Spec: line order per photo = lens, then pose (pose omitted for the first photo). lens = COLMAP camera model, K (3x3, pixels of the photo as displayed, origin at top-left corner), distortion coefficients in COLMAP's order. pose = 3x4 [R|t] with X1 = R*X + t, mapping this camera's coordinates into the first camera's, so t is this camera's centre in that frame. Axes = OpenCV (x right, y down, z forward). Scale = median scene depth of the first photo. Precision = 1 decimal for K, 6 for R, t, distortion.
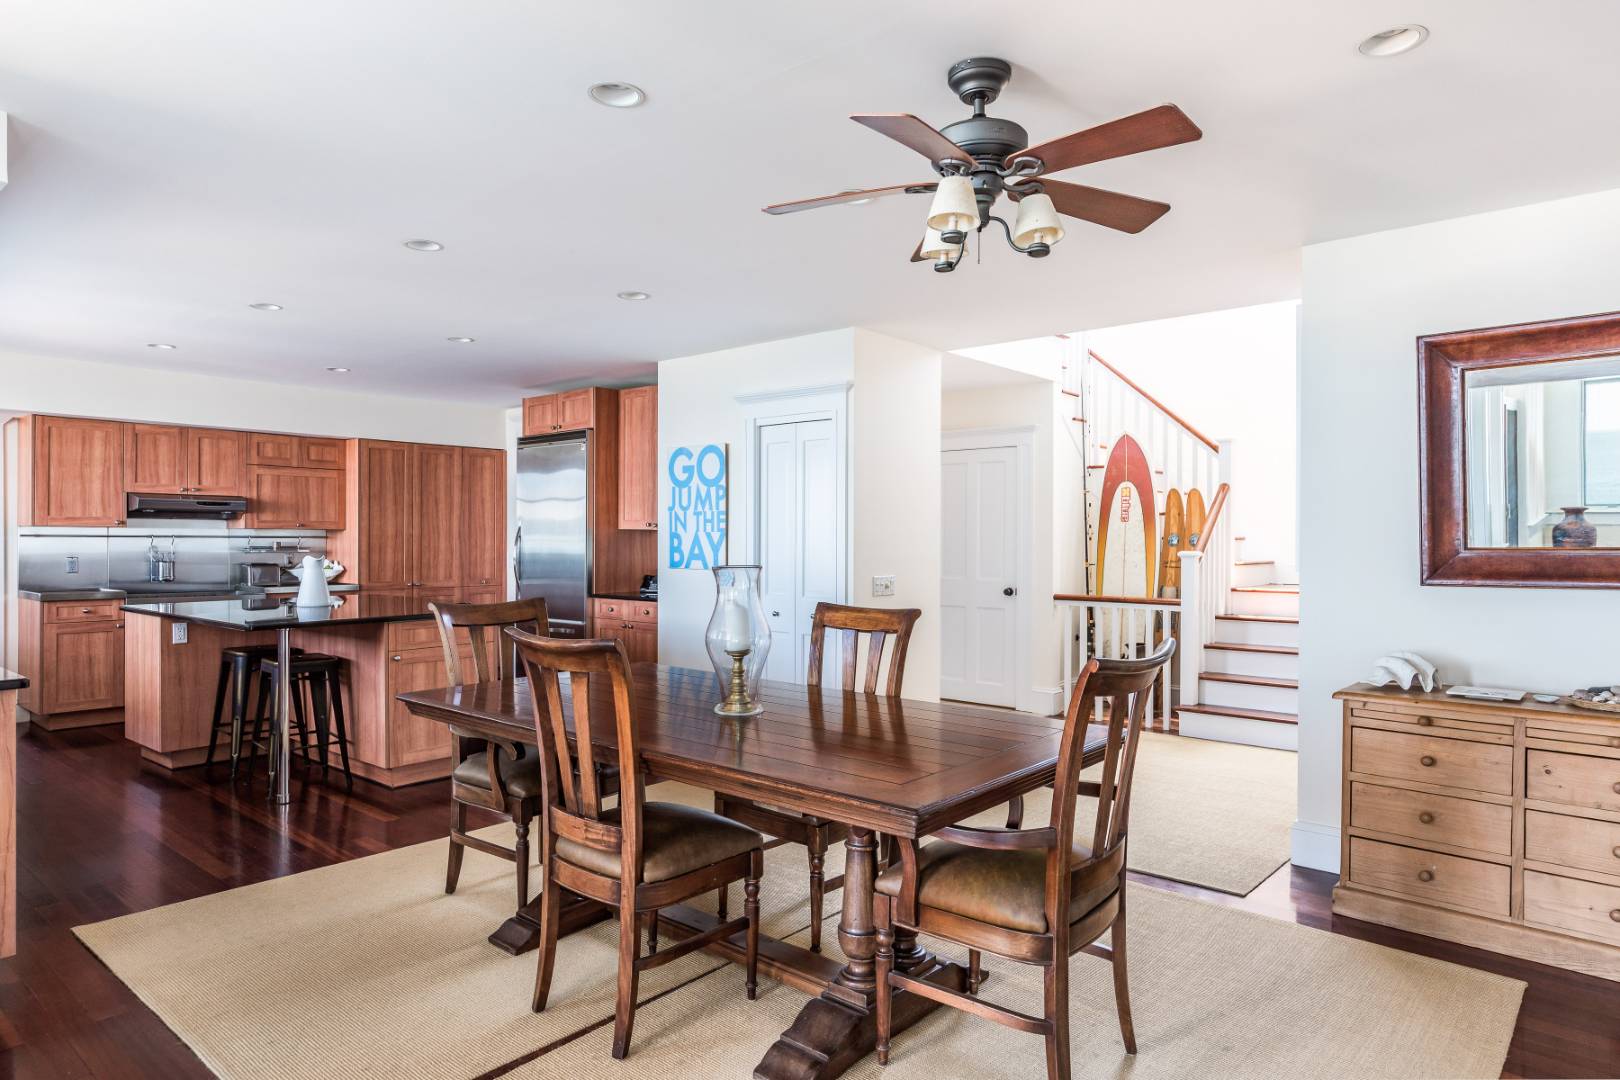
lens RADIAL K [[983.5, 0, 812.7], [0, 983.5, 553.2], [0, 0, 1]] dist [-0.000654, 0.000134]
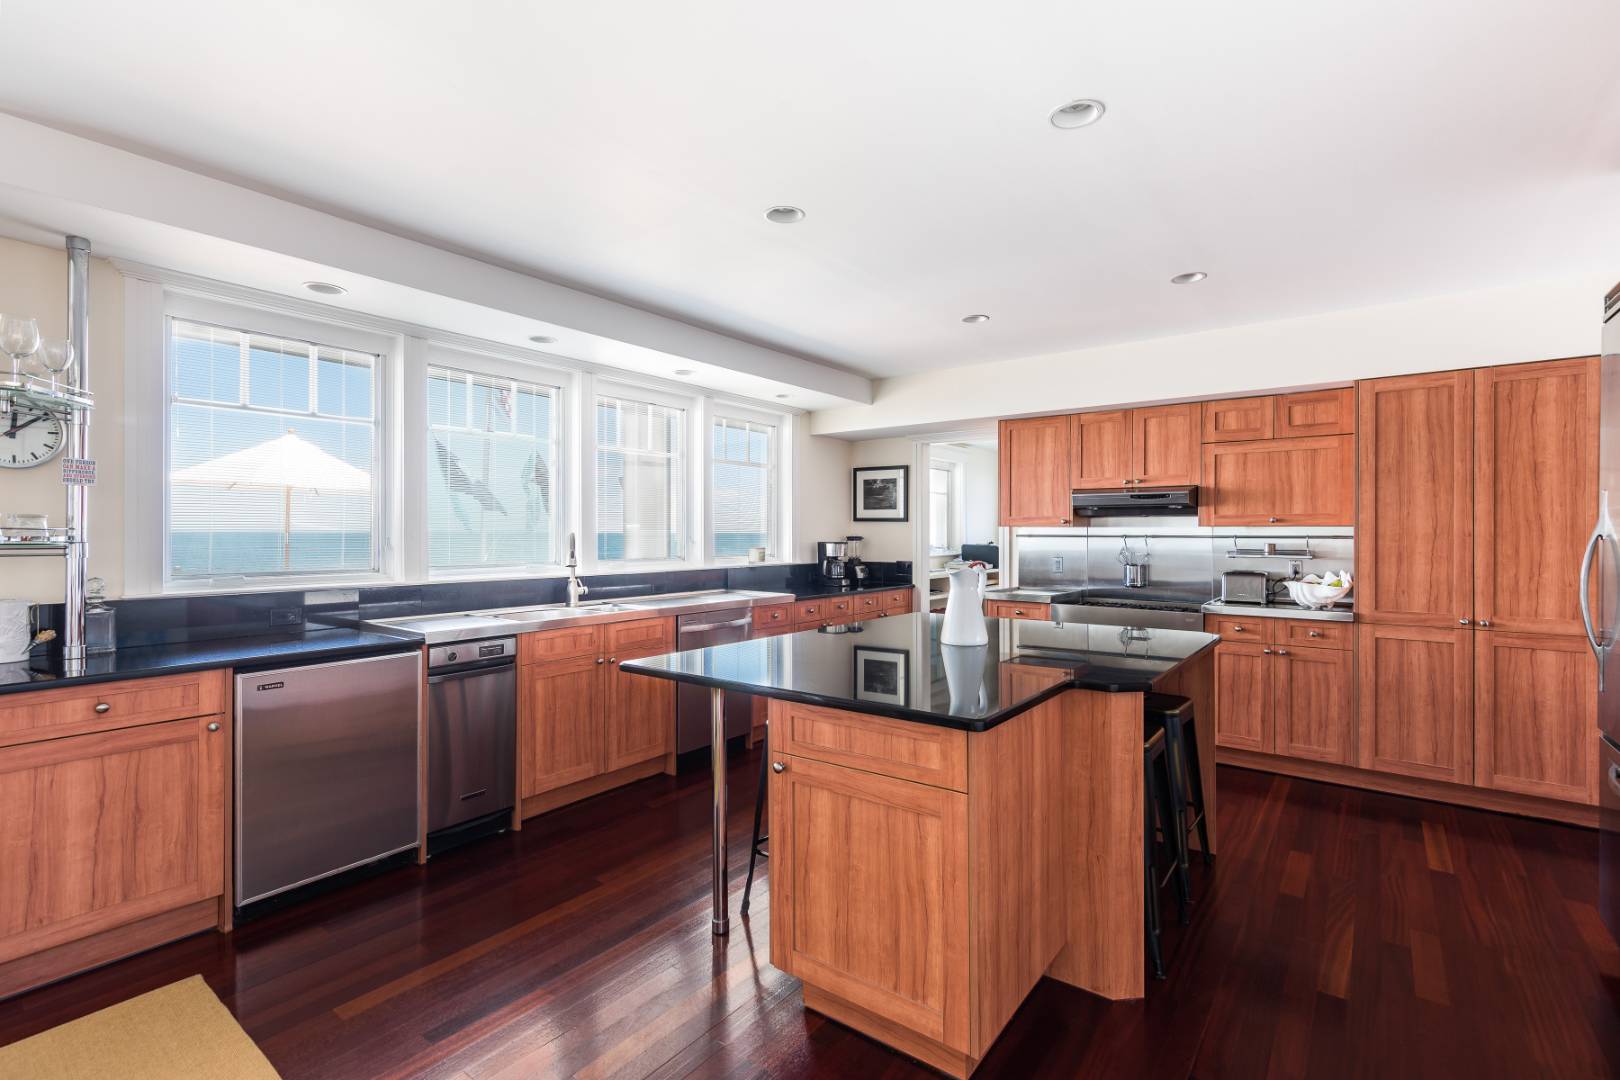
lens RADIAL K [[743.7, 0, 818.9], [0, 743.7, 541.4], [0, 0, 1]] dist [0.001517, 0.000362]
pose [[0.069692, 0.006746, -0.997546, -0.013760], [-0.013467, 0.999892, 0.005821, -0.013089], [0.997478, 0.013029, 0.069775, 0.676536]]
